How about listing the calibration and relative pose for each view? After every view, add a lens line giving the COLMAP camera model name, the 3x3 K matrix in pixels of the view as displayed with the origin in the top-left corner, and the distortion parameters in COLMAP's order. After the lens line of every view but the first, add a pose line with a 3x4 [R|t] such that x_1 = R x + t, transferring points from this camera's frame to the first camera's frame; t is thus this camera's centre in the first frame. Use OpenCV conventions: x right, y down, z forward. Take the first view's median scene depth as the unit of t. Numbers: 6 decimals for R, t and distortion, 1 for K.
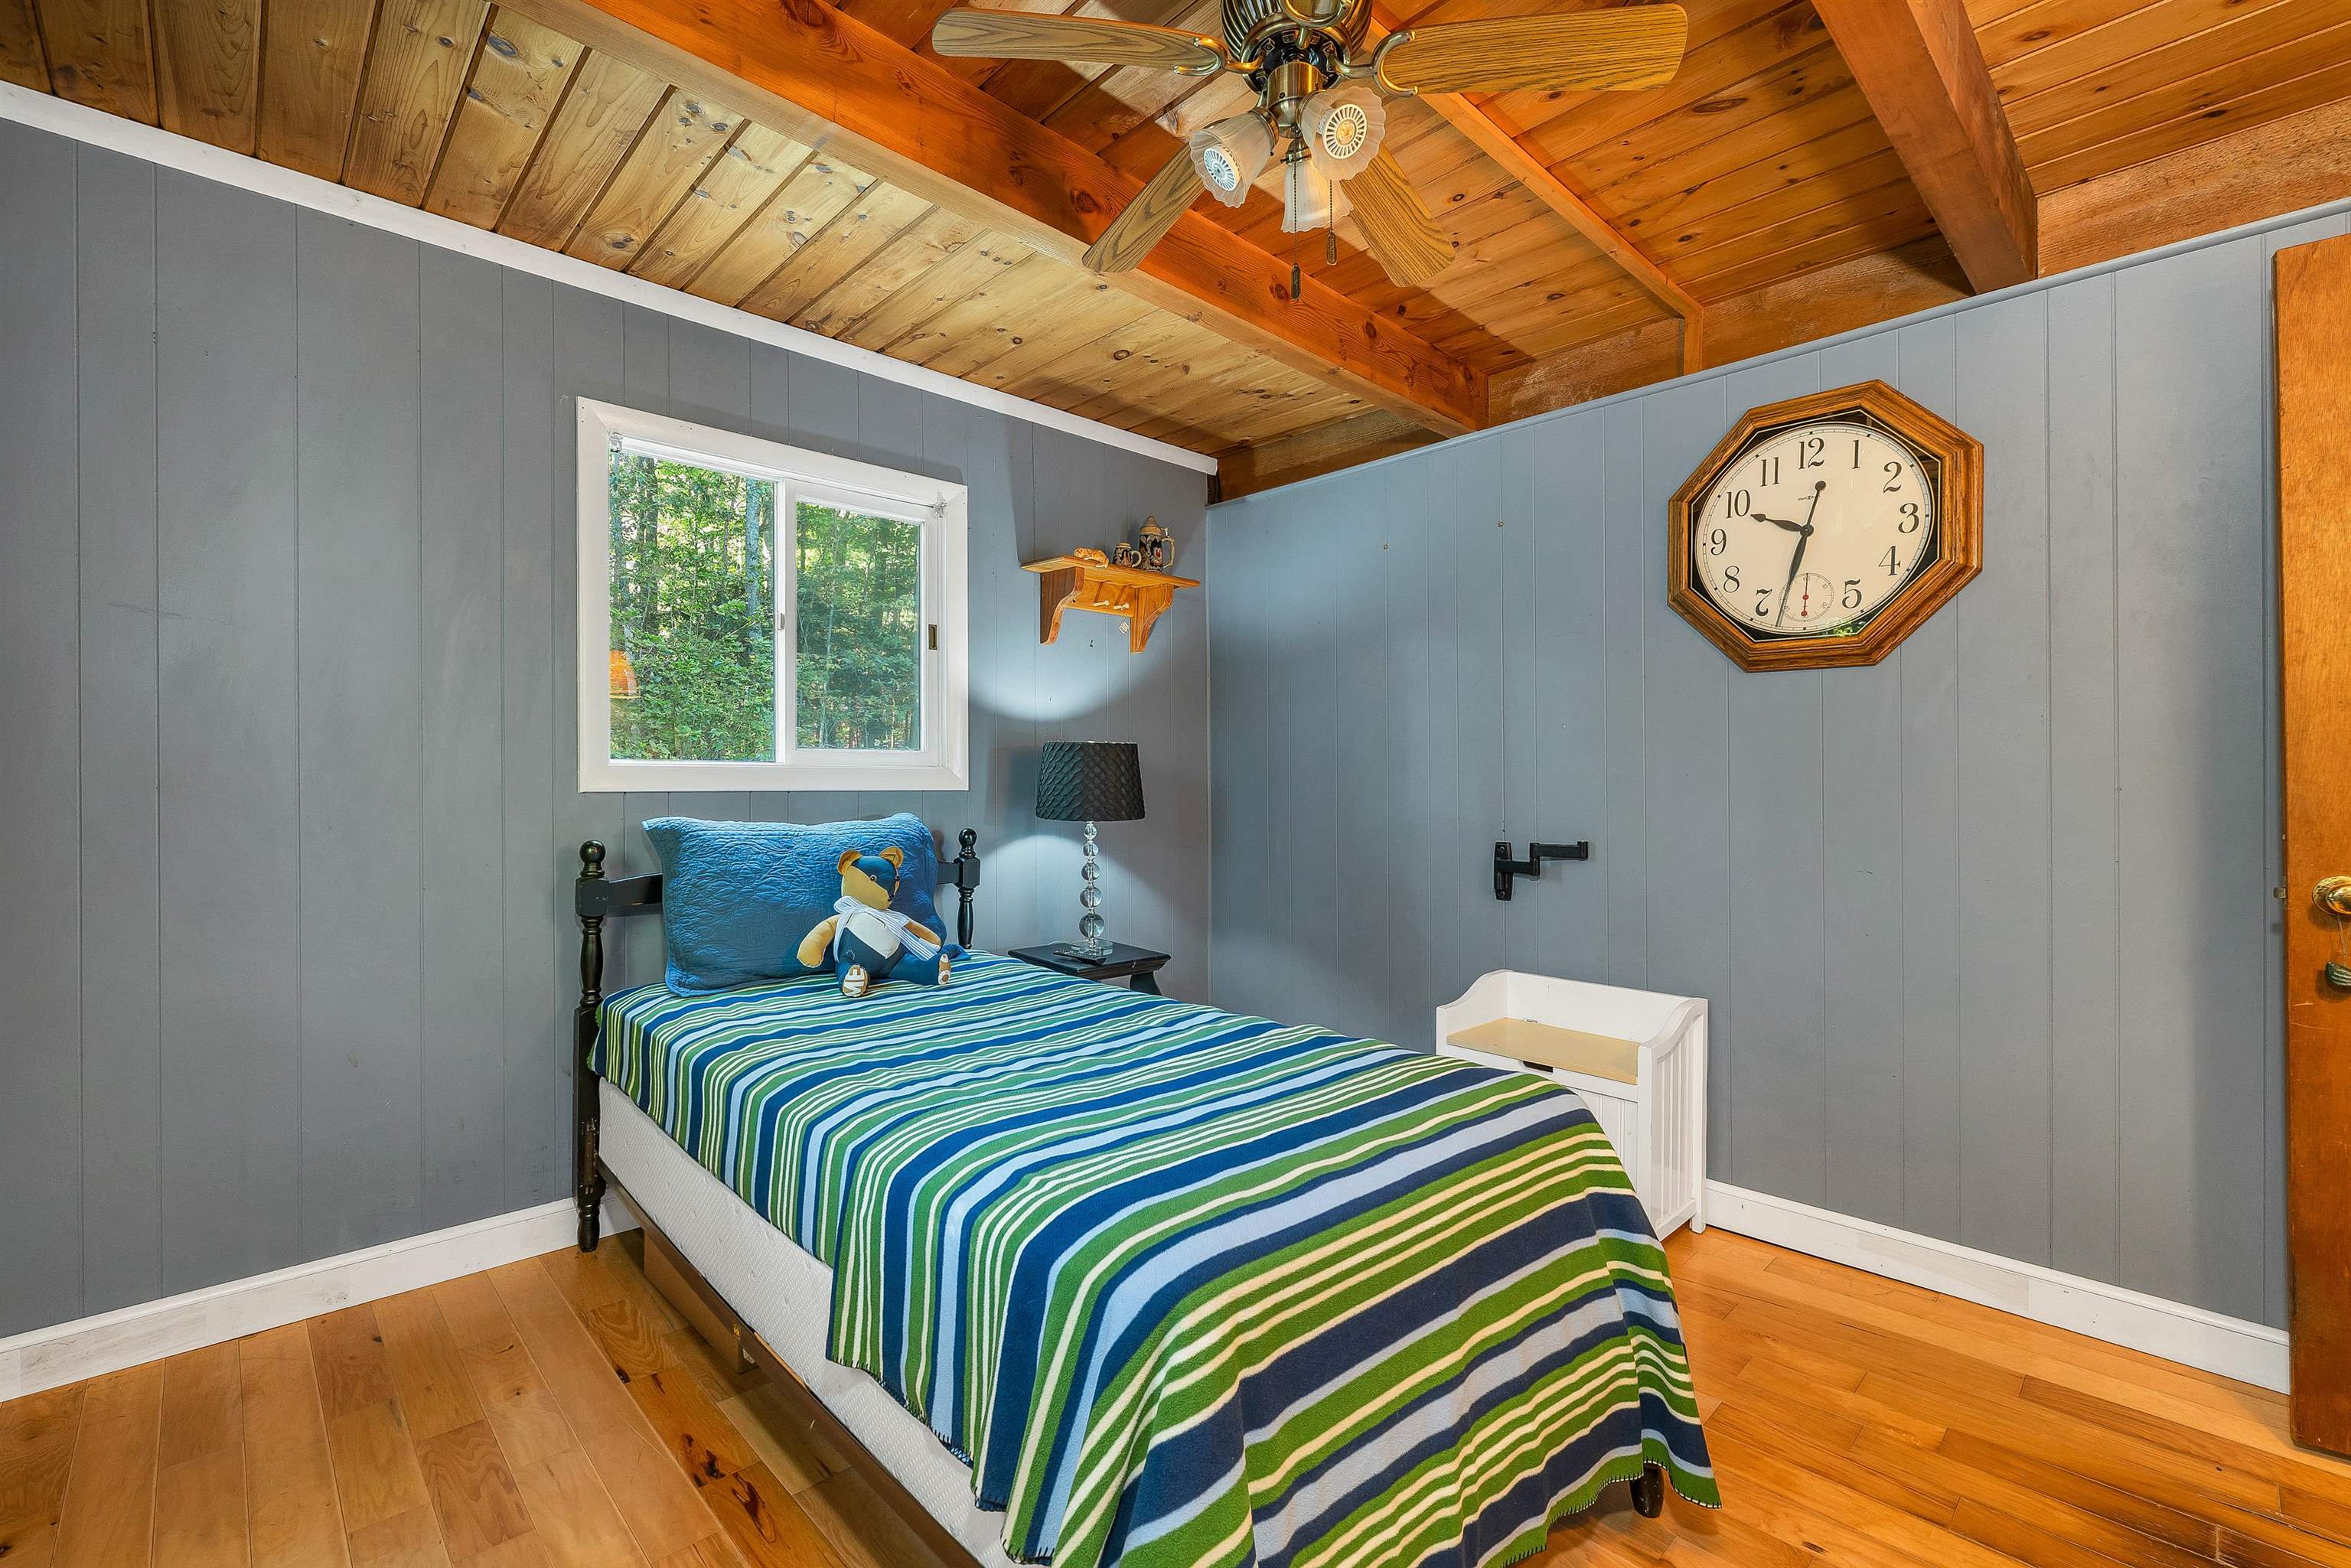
lens RADIAL K [[970.4, 0, 1165.3], [0, 970.4, 785.2], [0, 0, 1]] dist [-0.002410, -0.000286]
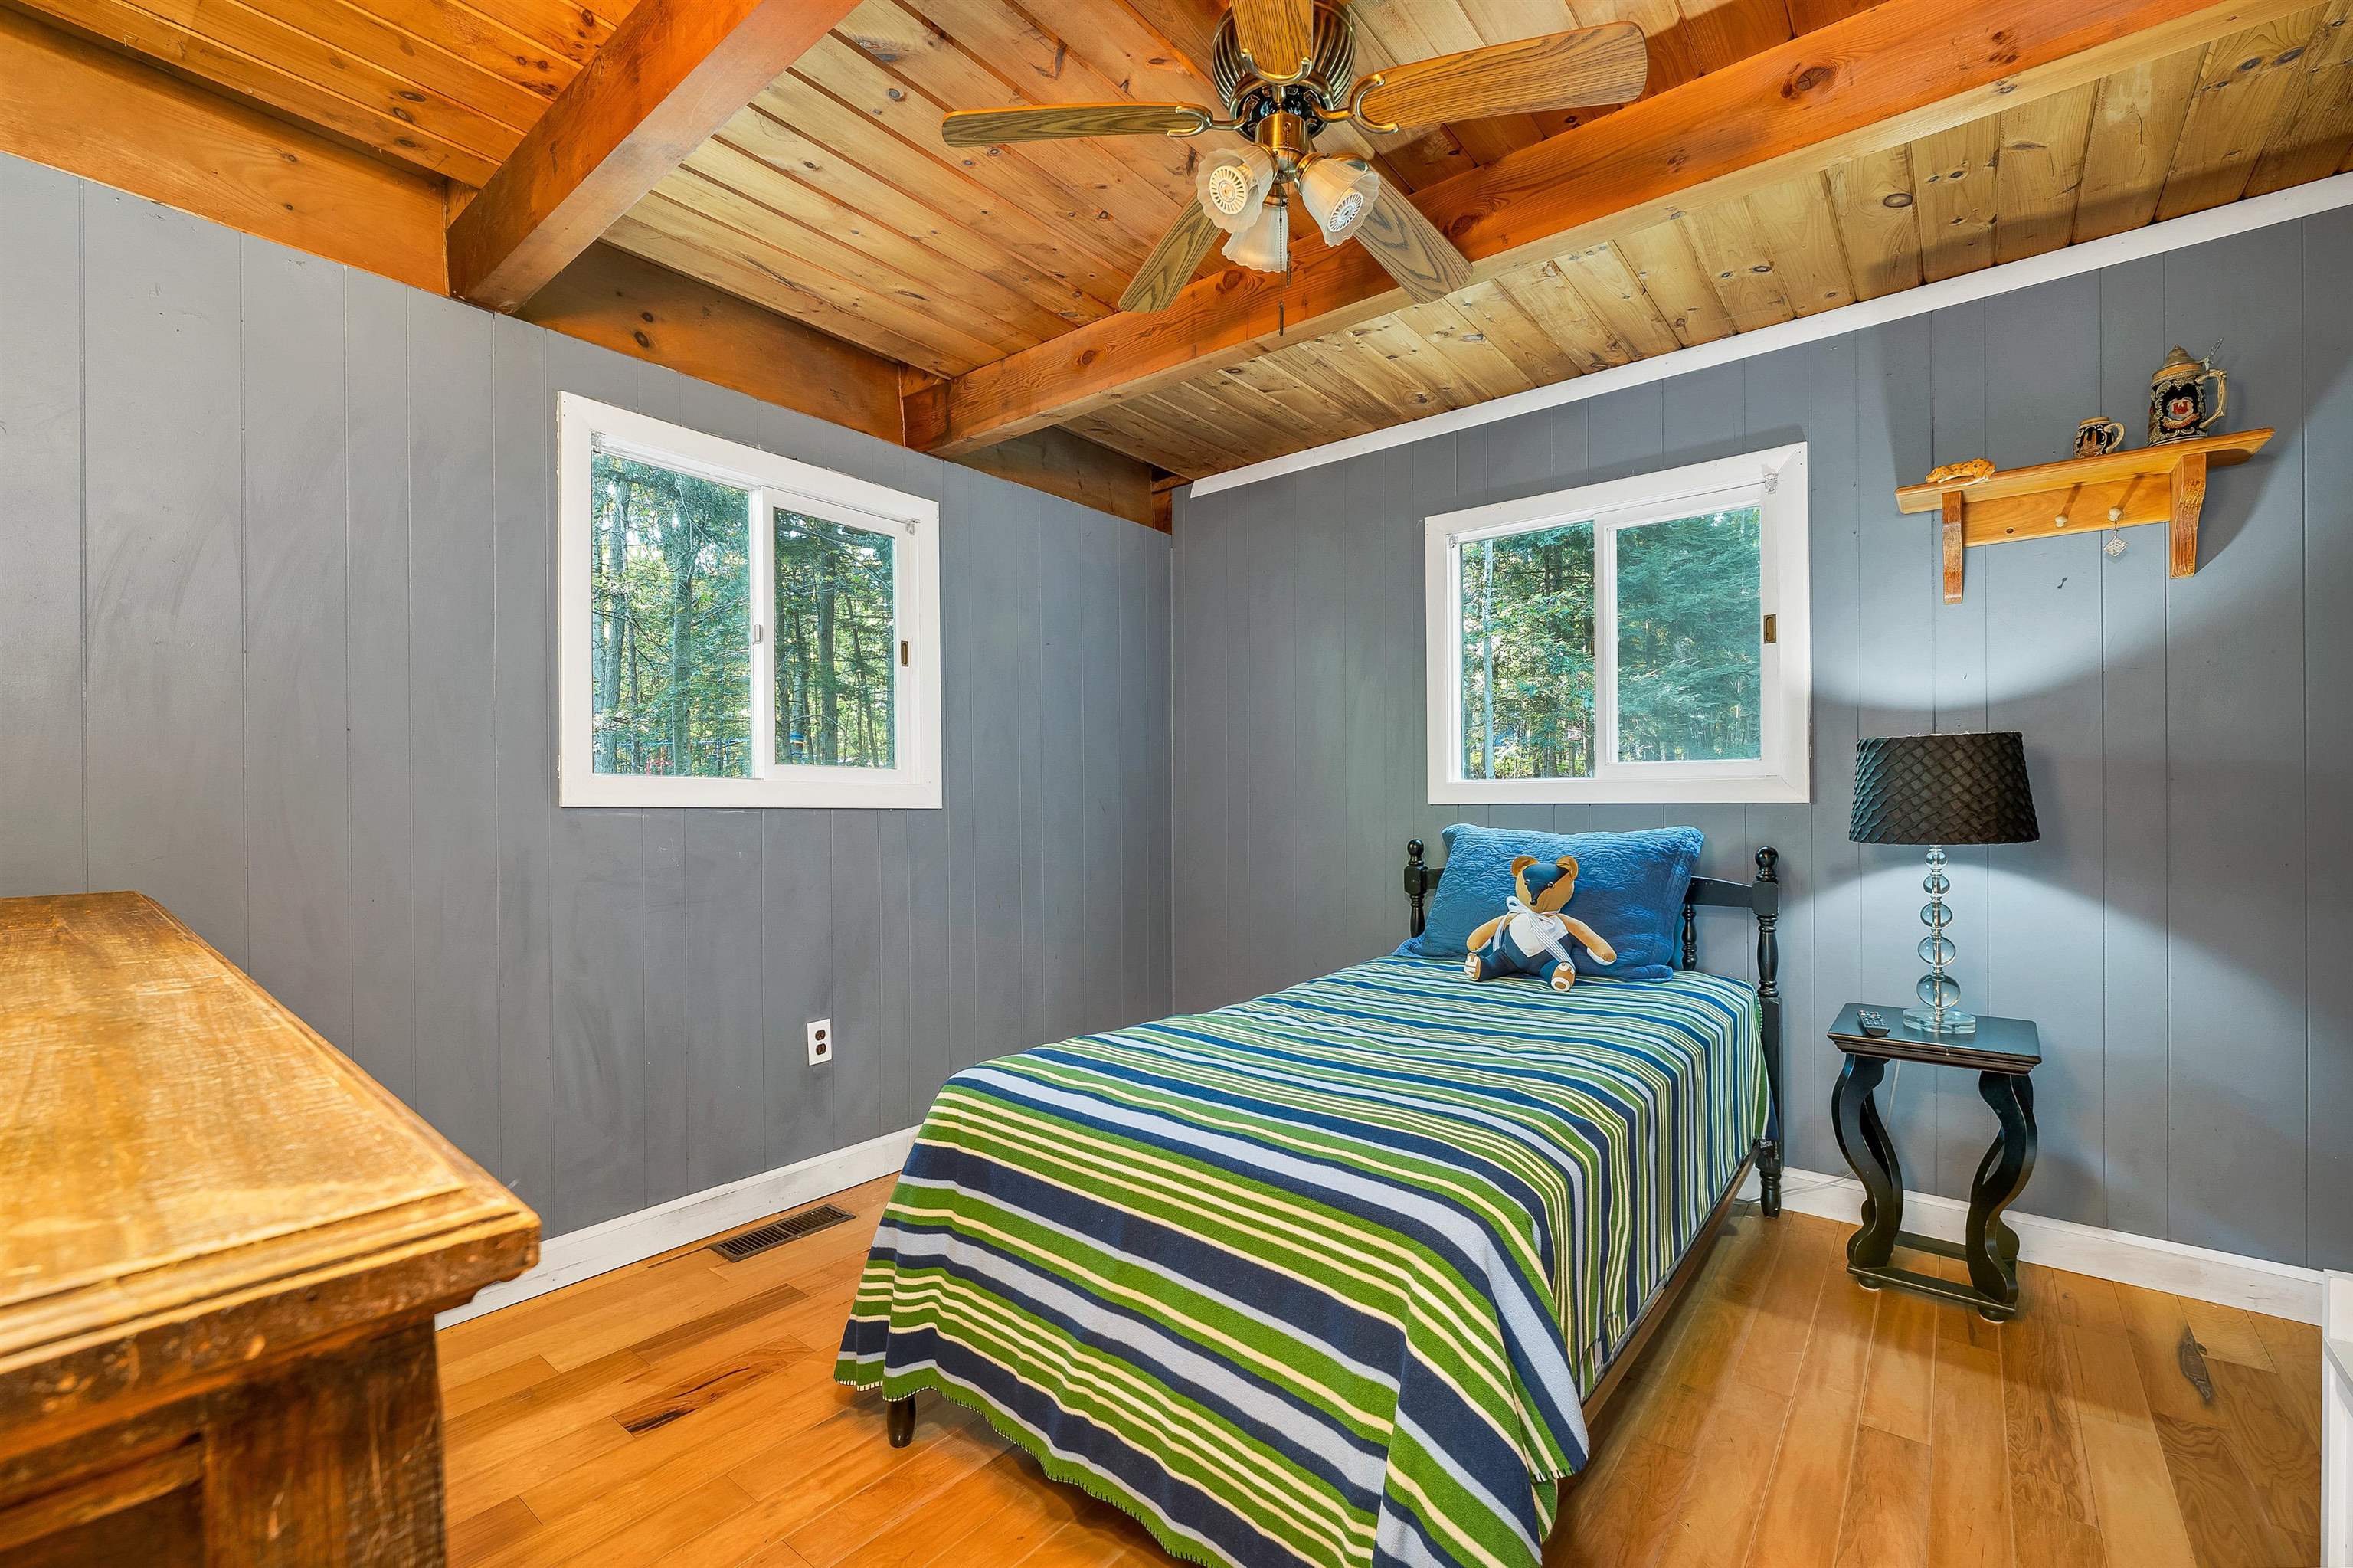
lens RADIAL K [[971.2, 0, 1166.3], [0, 971.2, 785.2], [0, 0, 1]] dist [-0.002410, -0.000286]
pose [[0.148167, -0.019575, -0.988769, 0.565361], [-0.001598, 0.999798, -0.020033, 0.007281], [0.988961, 0.004548, 0.148106, 0.347996]]
